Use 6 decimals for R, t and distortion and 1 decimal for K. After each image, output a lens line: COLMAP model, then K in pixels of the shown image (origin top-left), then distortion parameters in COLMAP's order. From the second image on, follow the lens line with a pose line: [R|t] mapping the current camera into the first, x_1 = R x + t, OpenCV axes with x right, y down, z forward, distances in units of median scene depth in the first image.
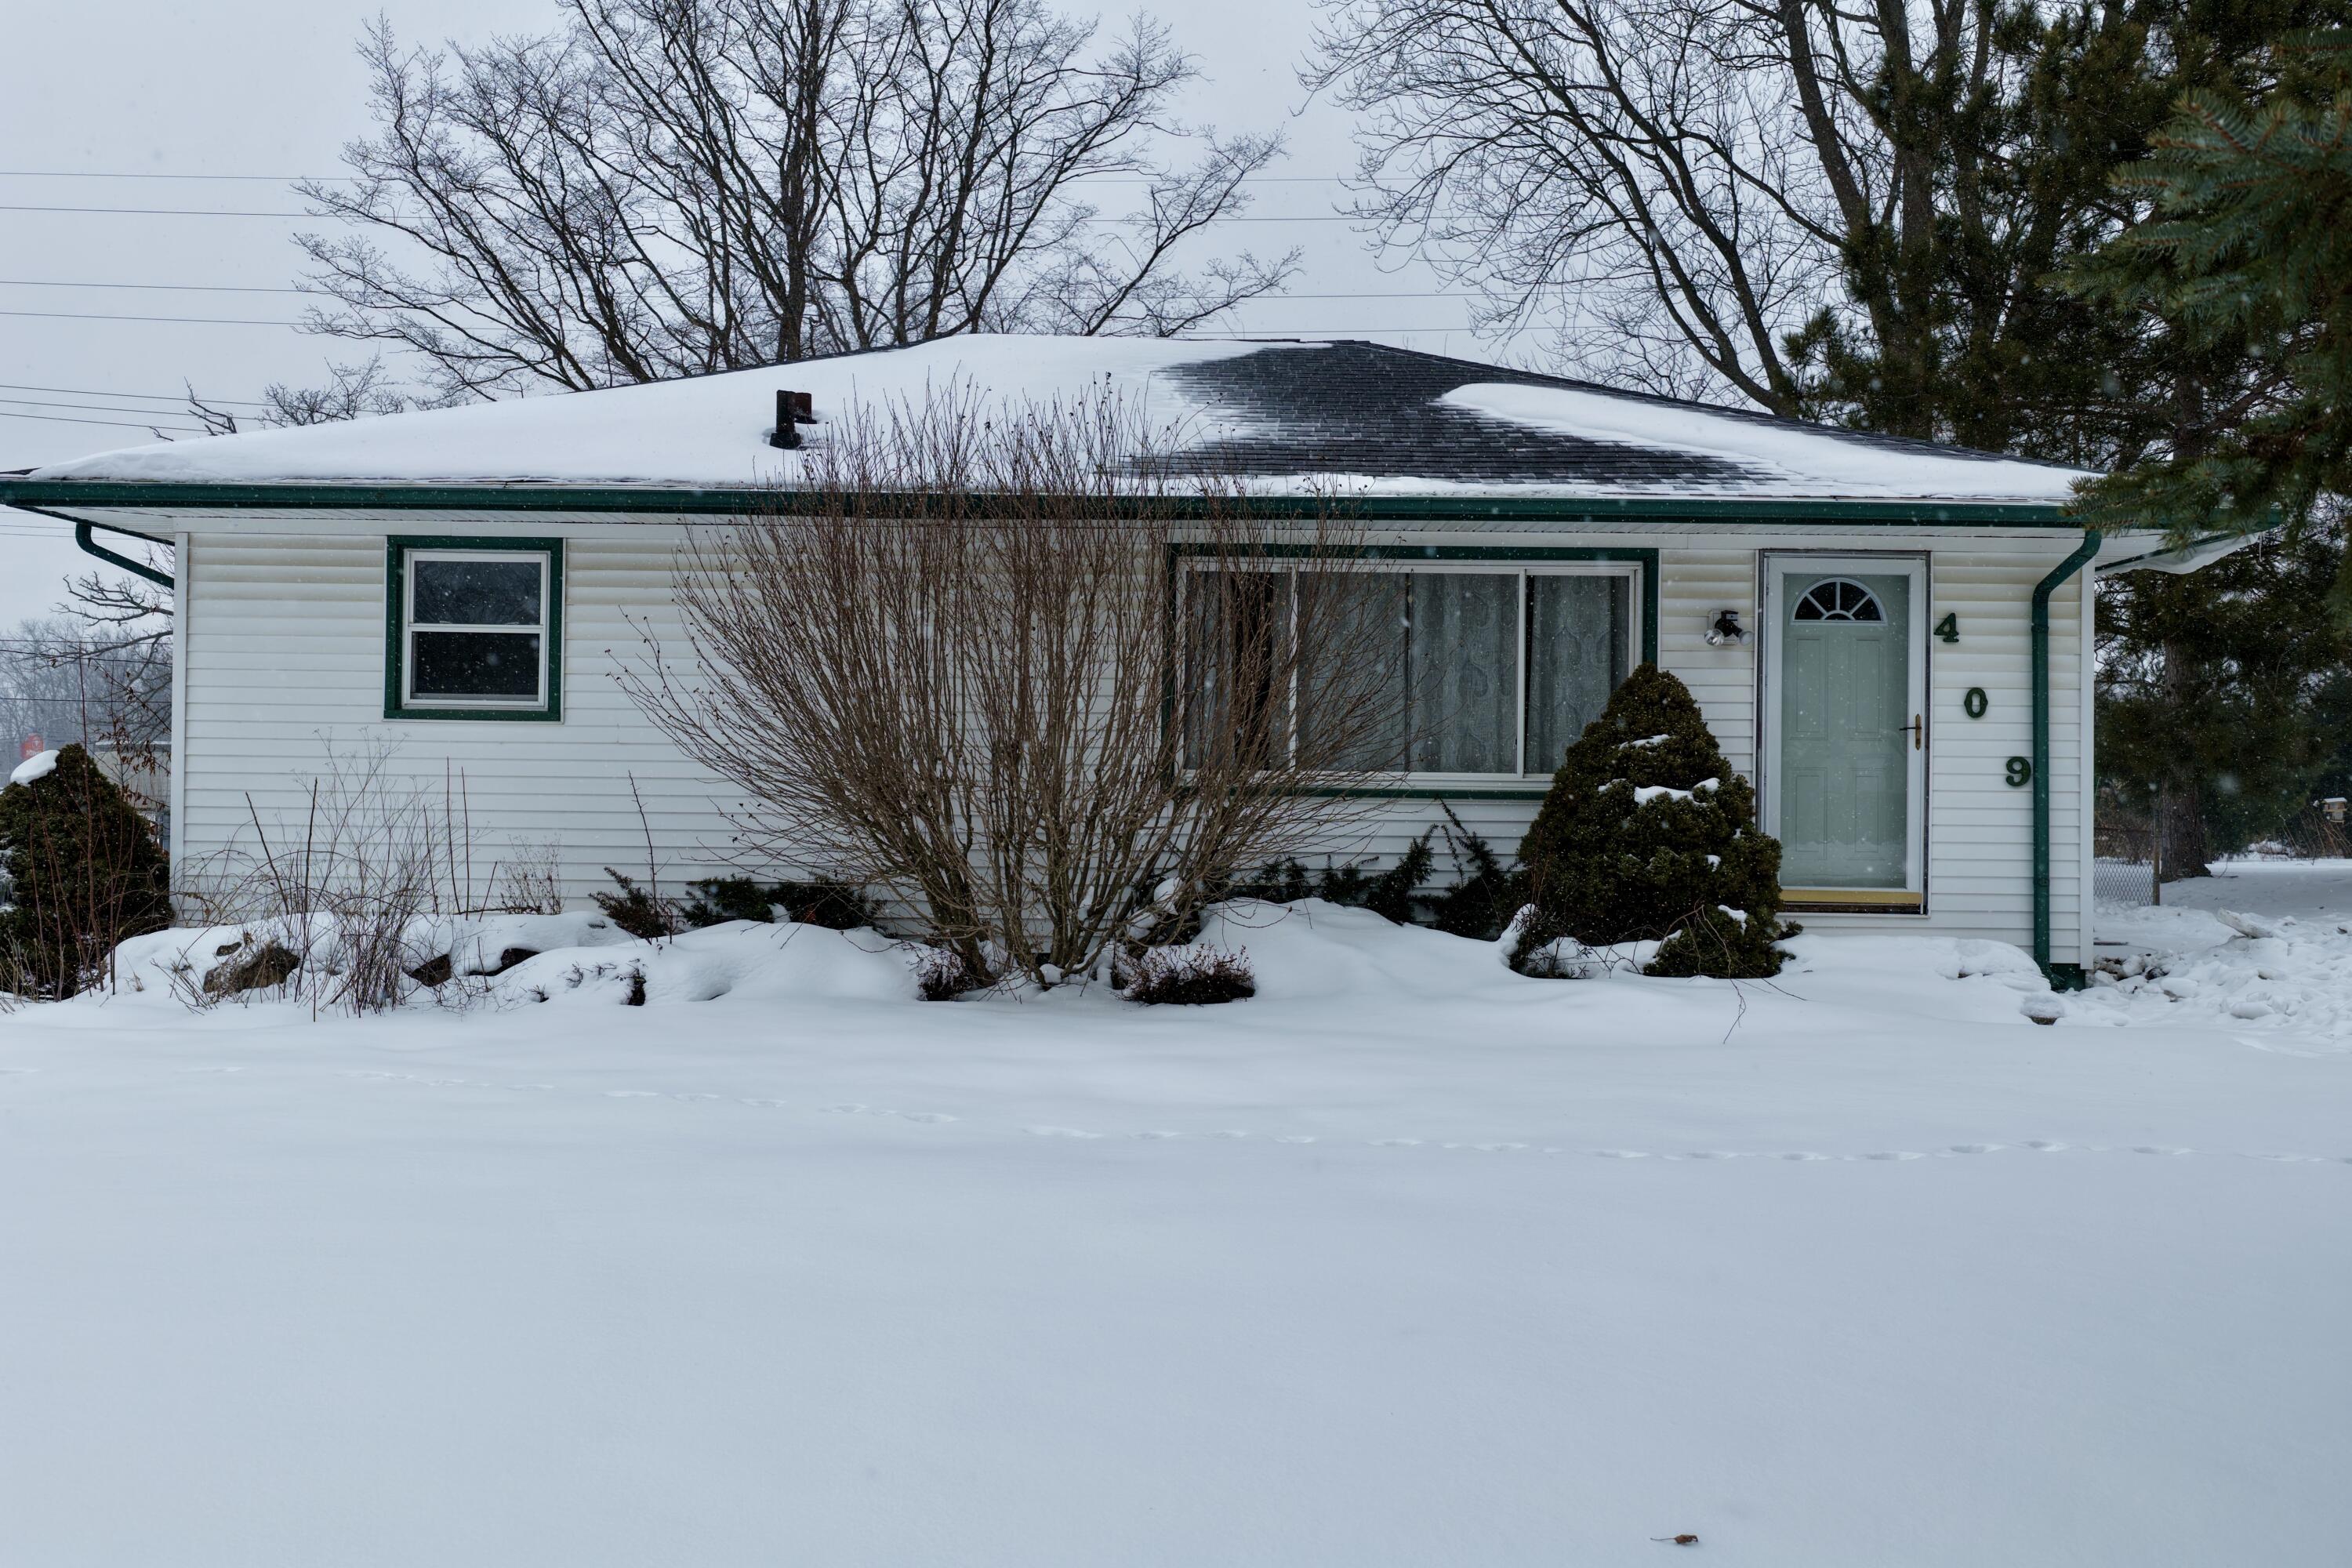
lens RADIAL K [[1923.6, 0, 1182.8], [0, 1923.6, 787.9], [0, 0, 1]] dist [0.015580, 0.002739]
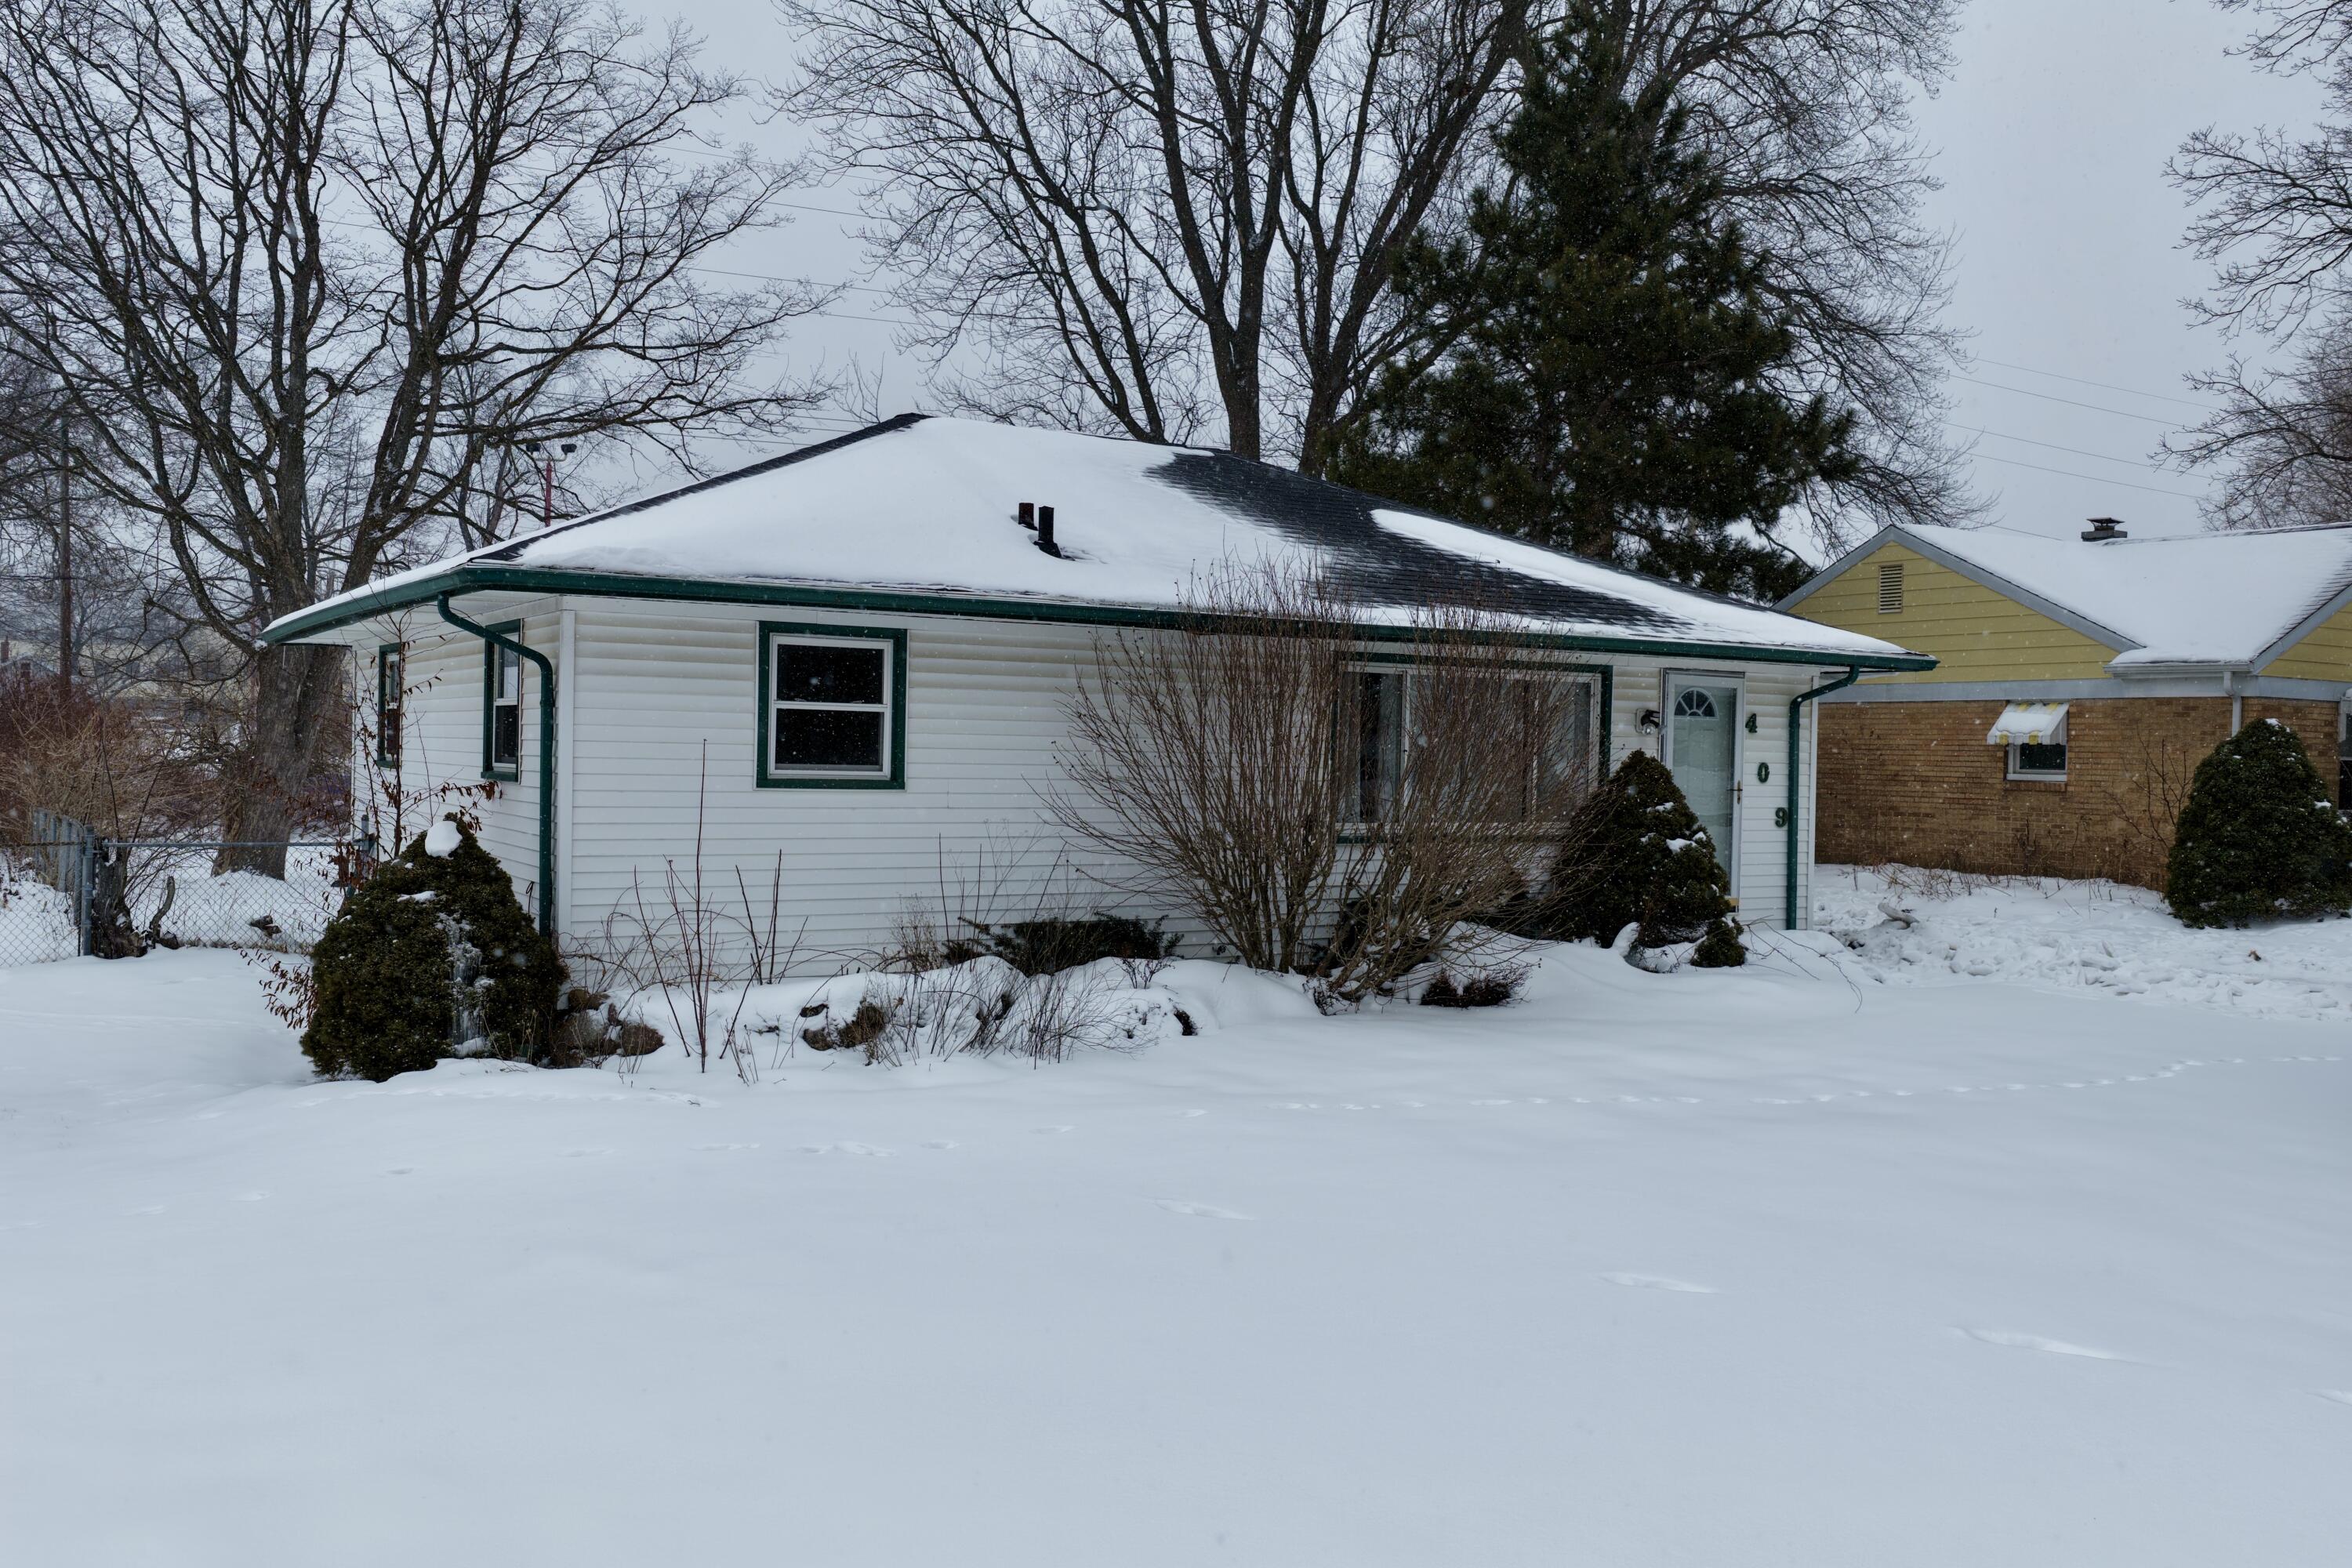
lens RADIAL K [[1923.6, 0, 1186.0], [0, 1923.6, 783.9], [0, 0, 1]] dist [0.015580, 0.002739]
pose [[0.853596, -0.003118, 0.520927, -0.775344], [-0.015226, 0.999406, 0.030931, -0.075635], [-0.520714, -0.034334, 0.853041, -0.065162]]
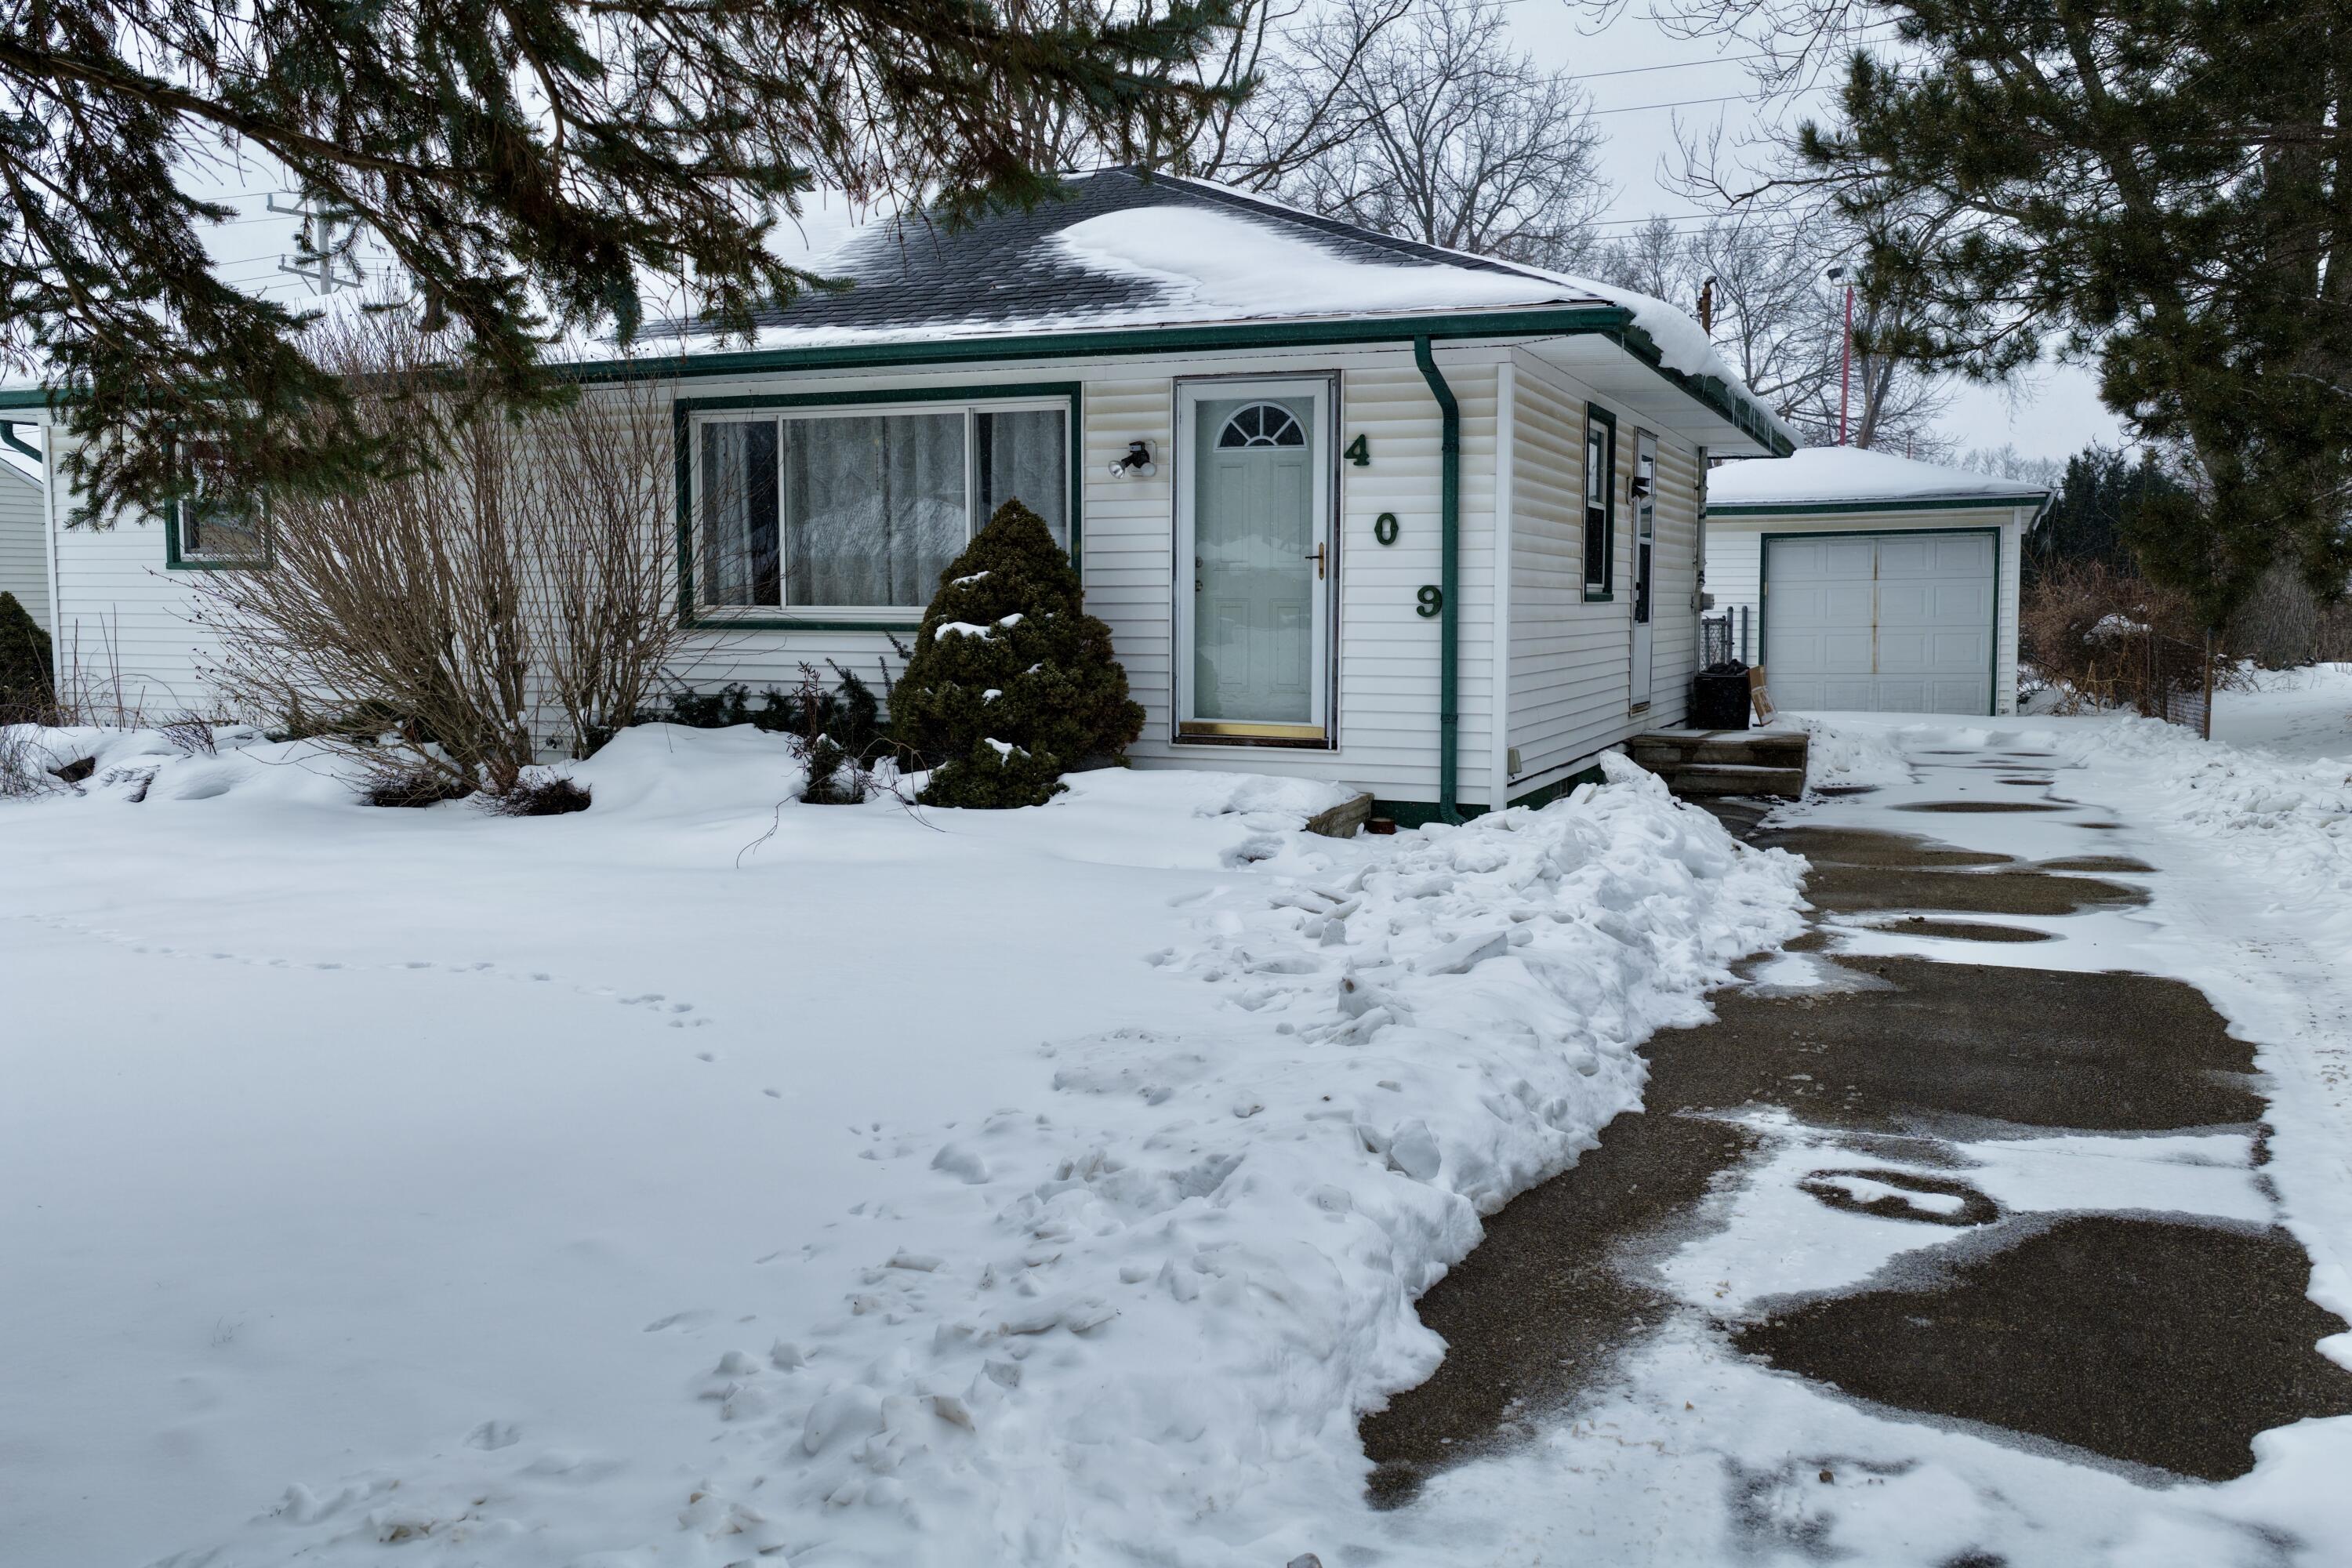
lens RADIAL K [[1923.6, 0, 1187.4], [0, 1923.6, 766.7], [0, 0, 1]] dist [0.015580, 0.002739]
pose [[0.924492, 0.023722, -0.380463, 0.683373], [0.007865, 0.996662, 0.081253, -0.005234], [0.381121, -0.078110, 0.921220, 0.081757]]
